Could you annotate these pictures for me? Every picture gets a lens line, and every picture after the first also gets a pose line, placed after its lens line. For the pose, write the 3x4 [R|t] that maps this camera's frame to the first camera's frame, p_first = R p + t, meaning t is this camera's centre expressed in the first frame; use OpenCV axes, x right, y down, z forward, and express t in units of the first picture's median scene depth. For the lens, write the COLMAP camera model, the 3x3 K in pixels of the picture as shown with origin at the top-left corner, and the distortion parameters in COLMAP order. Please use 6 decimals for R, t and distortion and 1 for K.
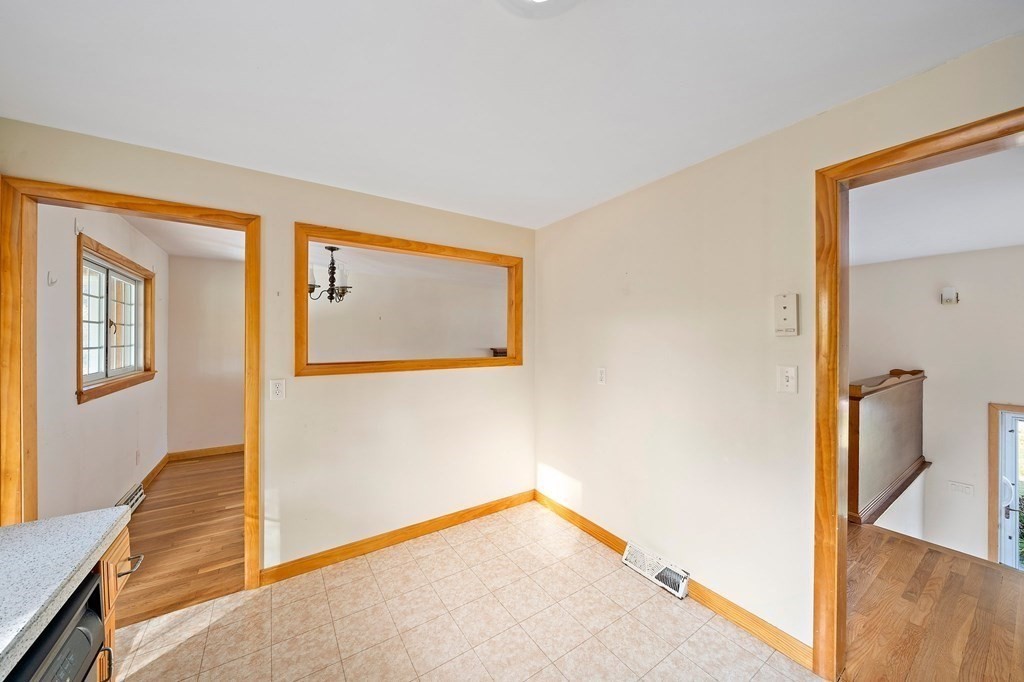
lens RADIAL K [[356.8, 0, 506.1], [0, 356.8, 339.0], [0, 0, 1]] dist [-0.005333, -0.000054]
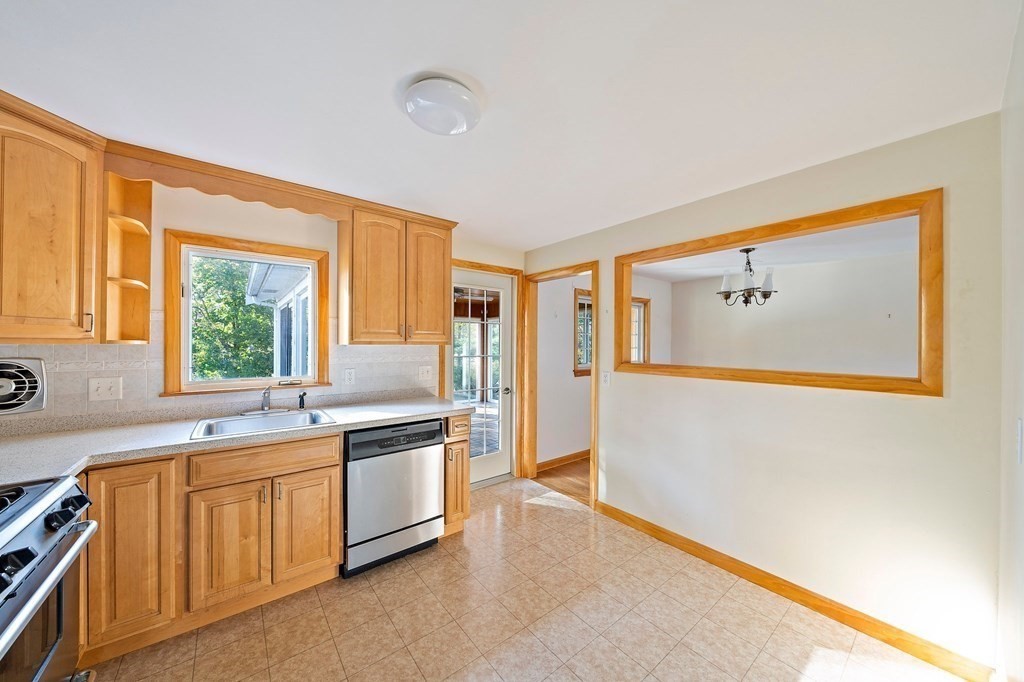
lens RADIAL K [[356.8, 0, 506.1], [0, 356.8, 339.0], [0, 0, 1]] dist [-0.005333, -0.000054]
pose [[0.075511, -0.009533, -0.997099, 0.617413], [-0.008907, 0.999908, -0.010235, 0.001974], [0.997105, 0.009654, 0.075419, 0.410841]]
